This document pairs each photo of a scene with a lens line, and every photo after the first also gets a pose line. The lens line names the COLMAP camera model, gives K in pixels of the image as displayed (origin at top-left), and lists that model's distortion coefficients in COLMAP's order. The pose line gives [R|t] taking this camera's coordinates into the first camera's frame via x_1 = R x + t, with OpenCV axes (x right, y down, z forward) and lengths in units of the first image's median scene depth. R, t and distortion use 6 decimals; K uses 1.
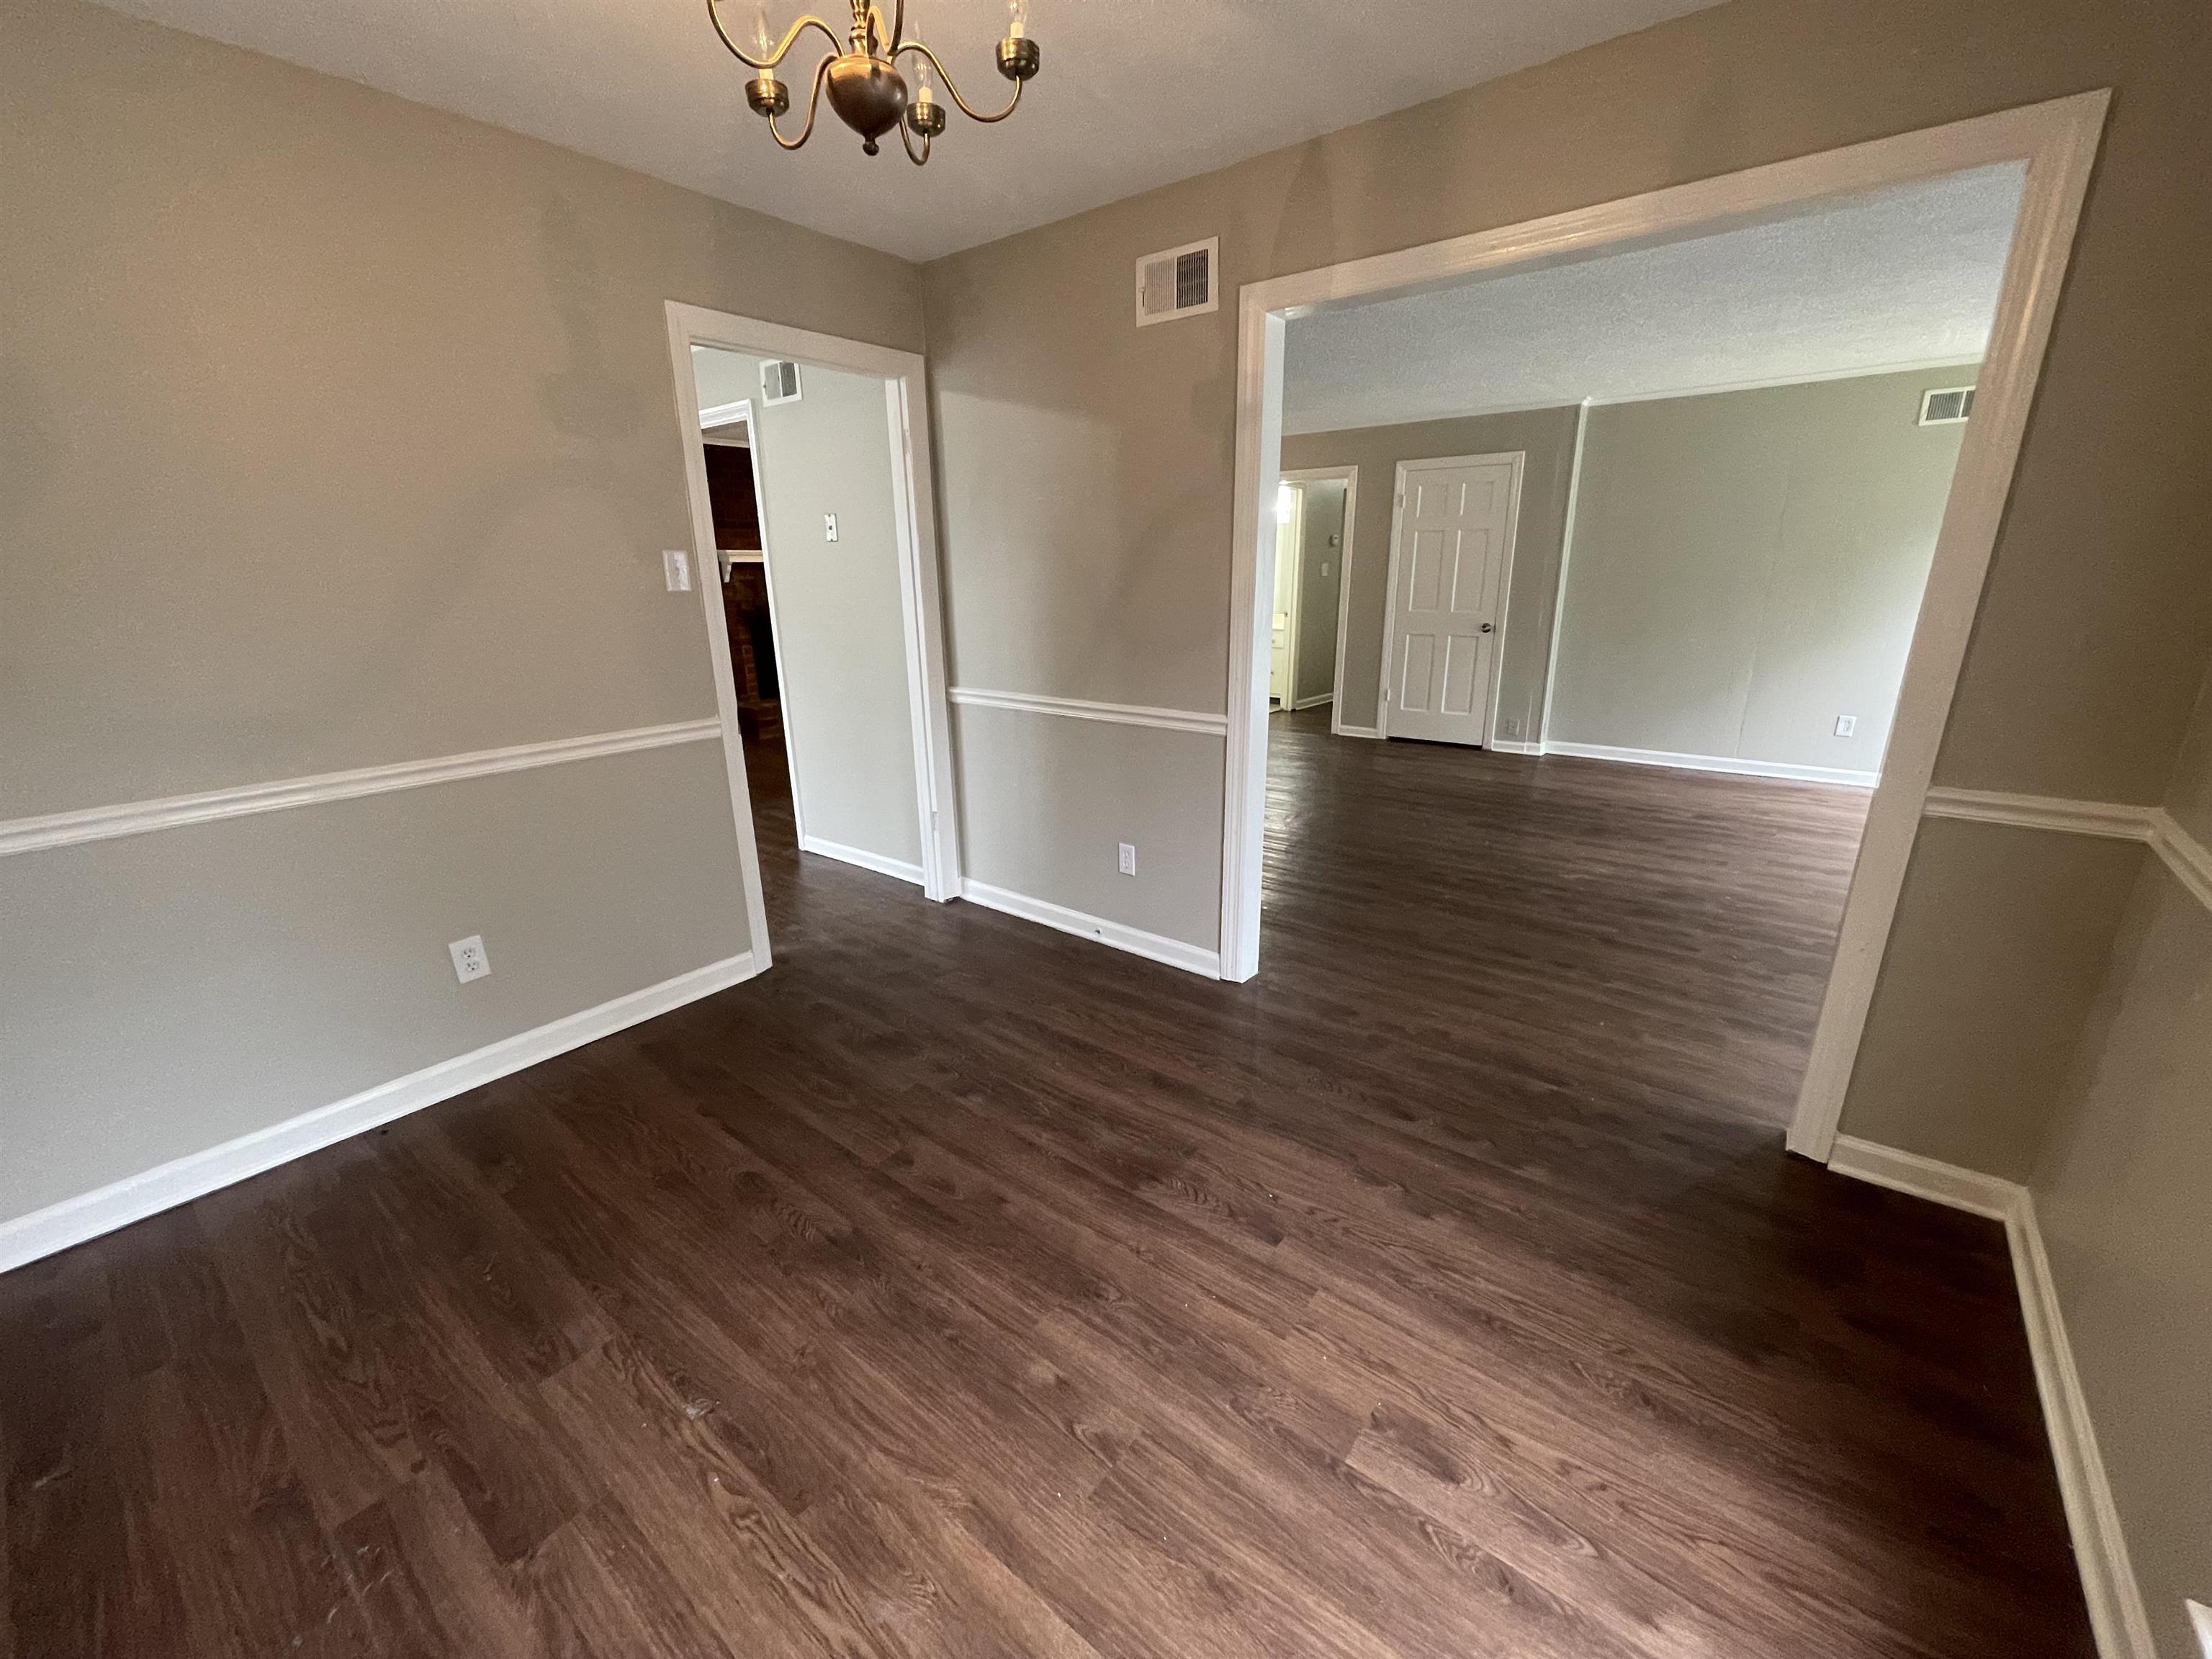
lens RADIAL K [[883.5, 0, 1108.8], [0, 883.5, 838.4], [0, 0, 1]] dist [-0.005759, 0.000284]
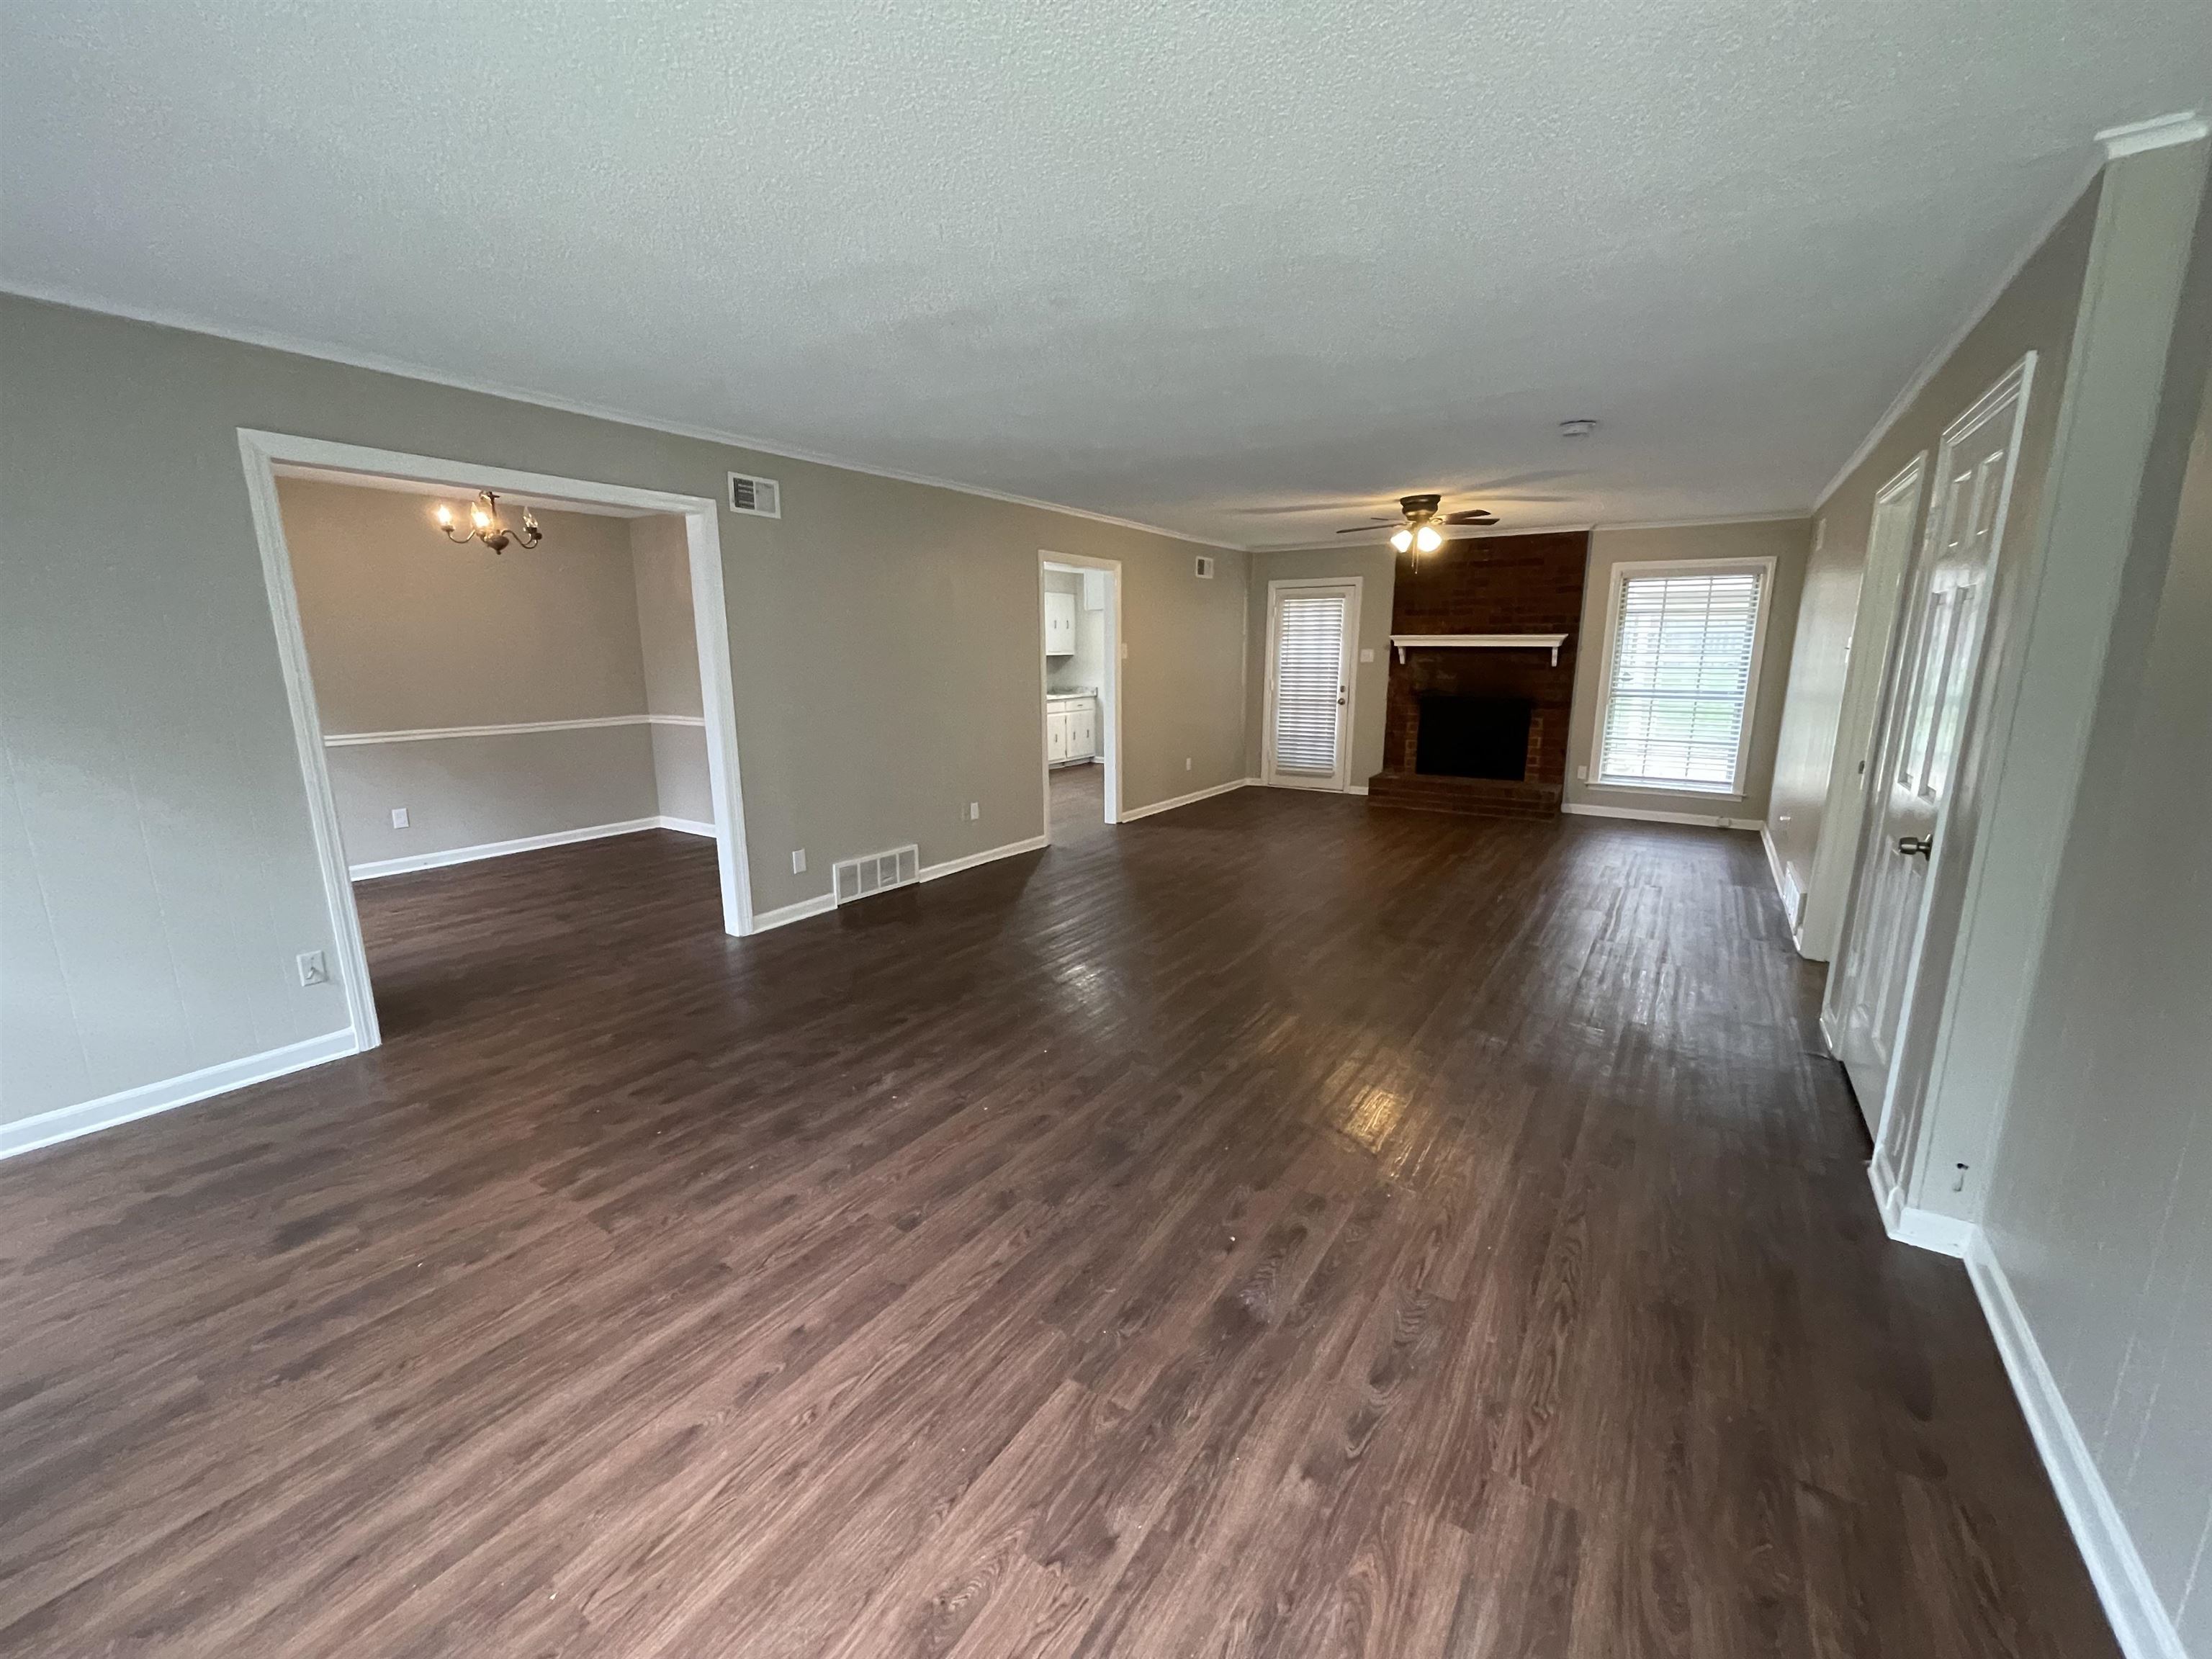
lens RADIAL K [[883.5, 0, 1093.8], [0, 883.5, 831.7], [0, 0, 1]] dist [-0.005759, 0.000284]
pose [[0.083449, 0.213940, -0.973276, 0.760125], [-0.292676, 0.938870, 0.181283, -0.210966], [0.952563, 0.269726, 0.140963, 0.625784]]
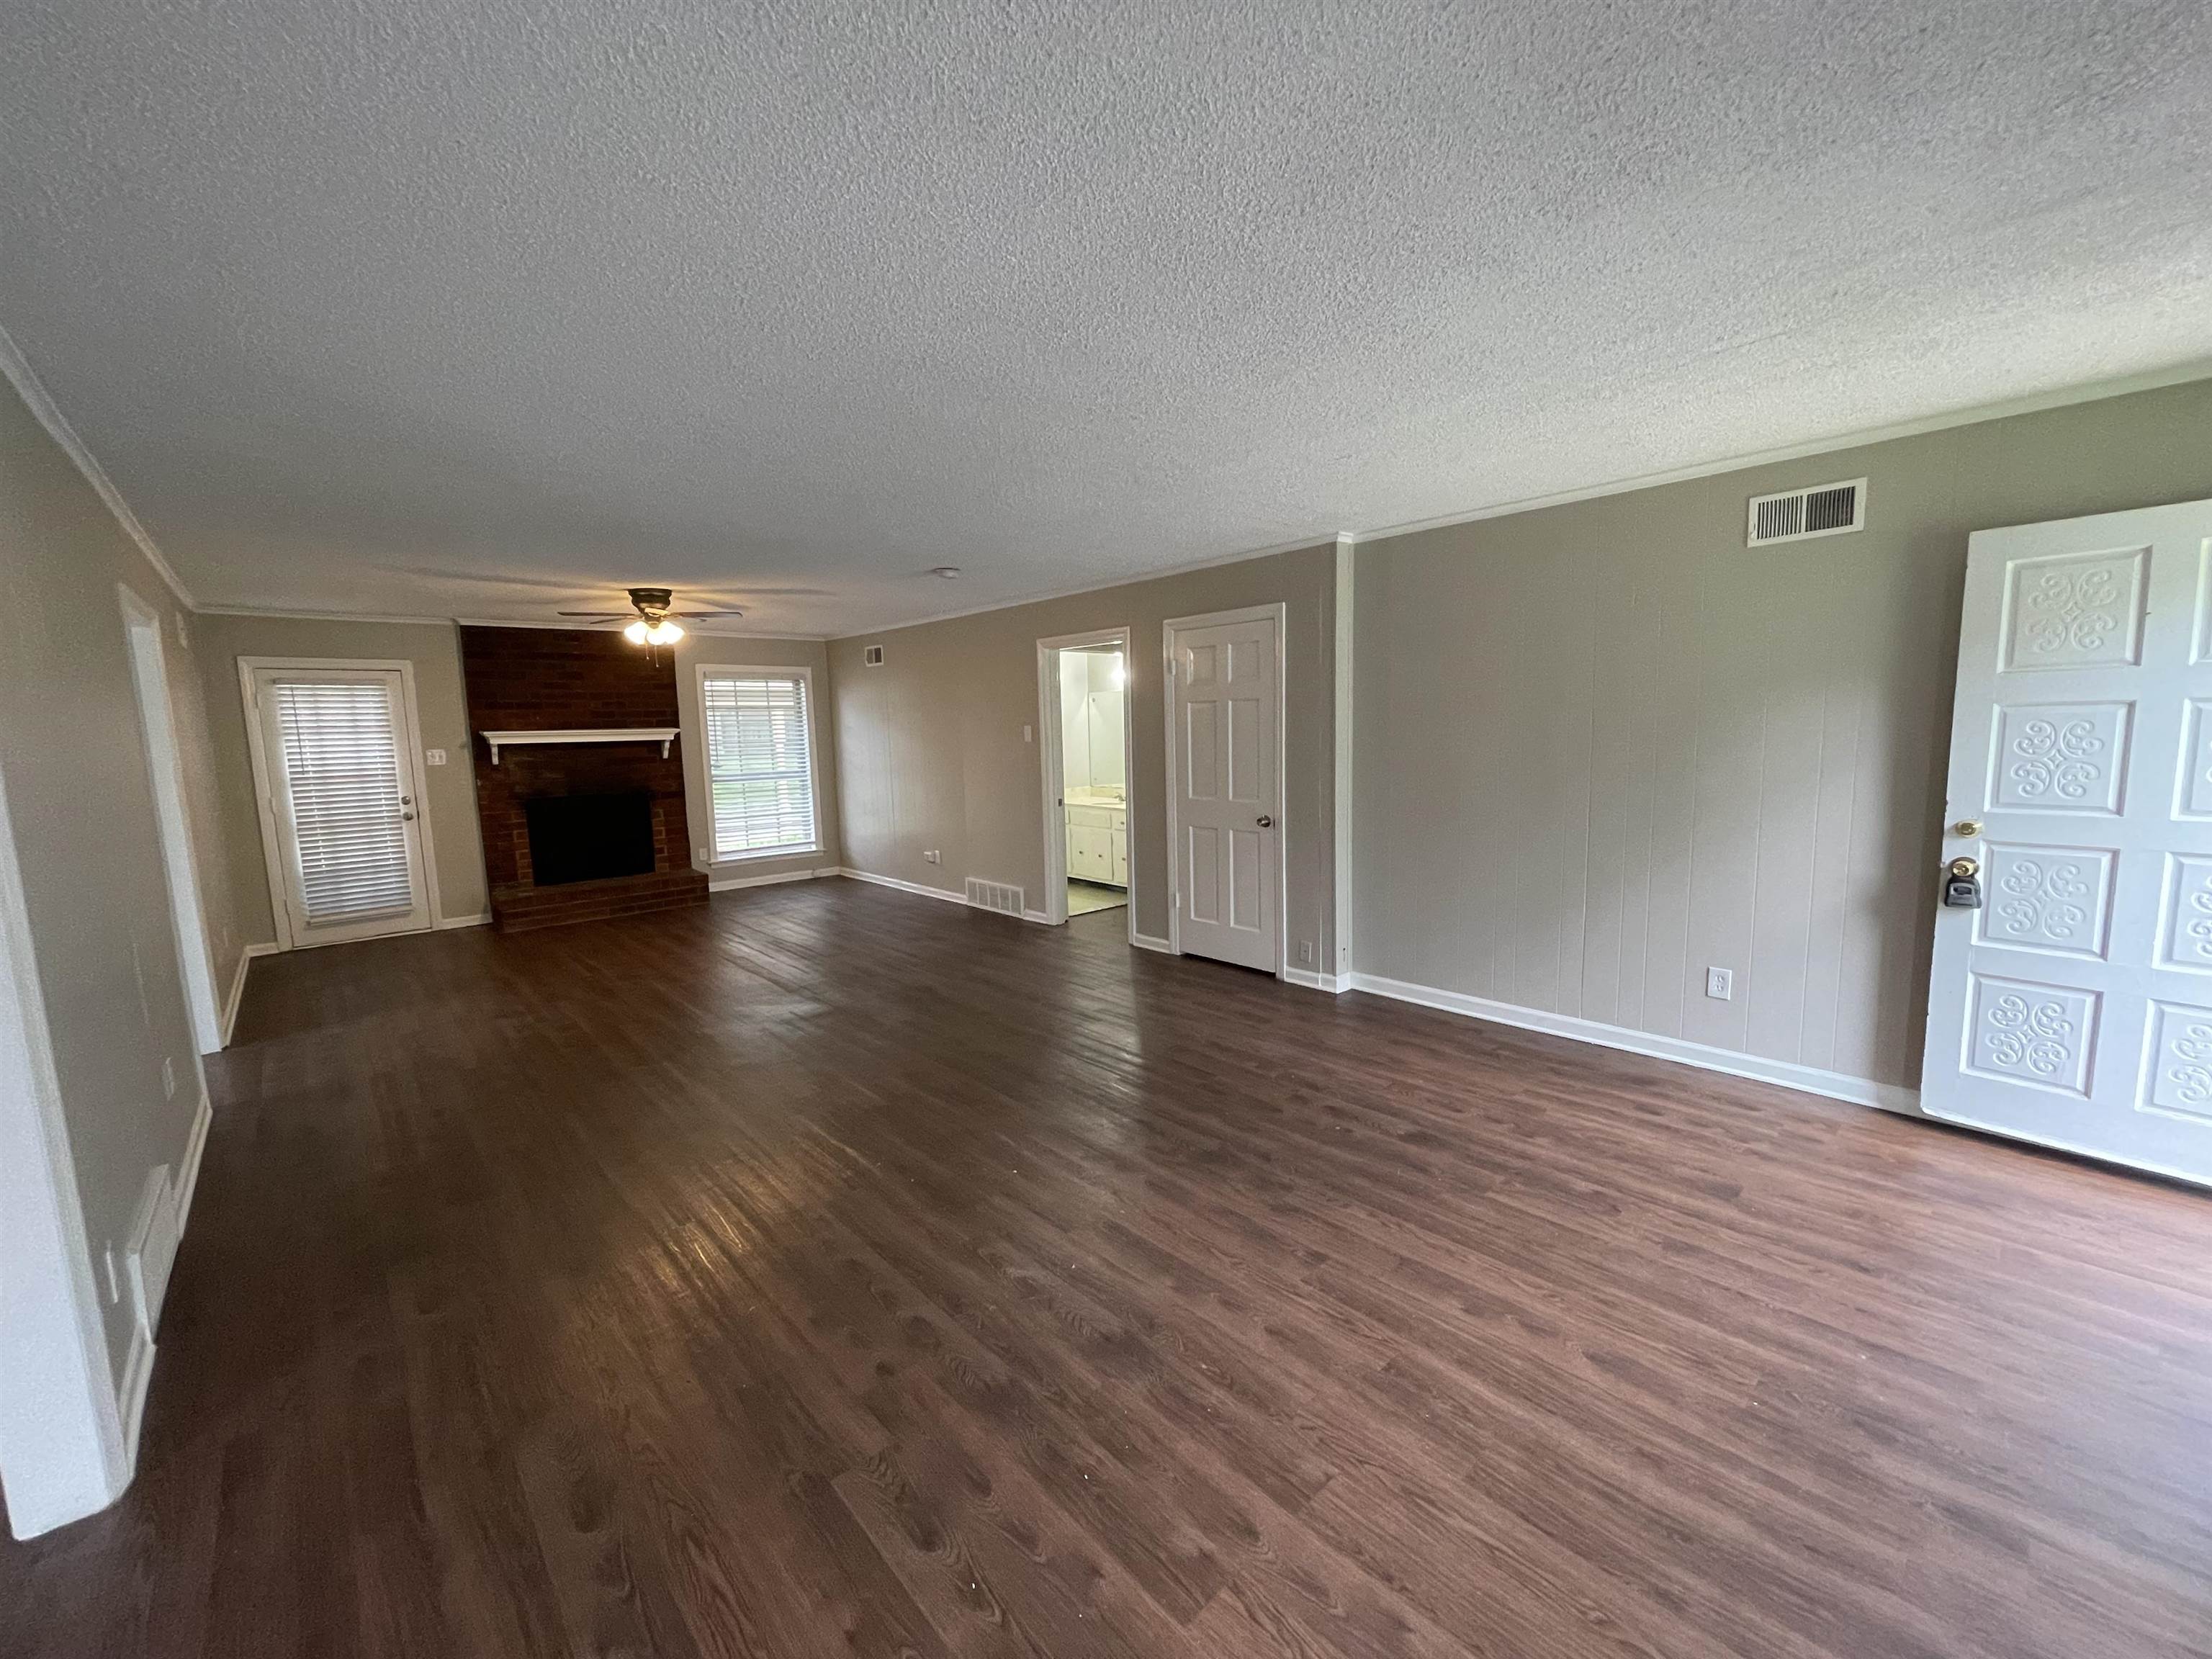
lens RADIAL K [[883.5, 0, 1111.2], [0, 883.5, 825.9], [0, 0, 1]] dist [-0.005759, 0.000284]
pose [[0.986116, 0.005276, -0.165974, 0.424082], [-0.035108, 0.983526, -0.177325, -0.093348], [0.162304, 0.180690, 0.970056, 0.233568]]
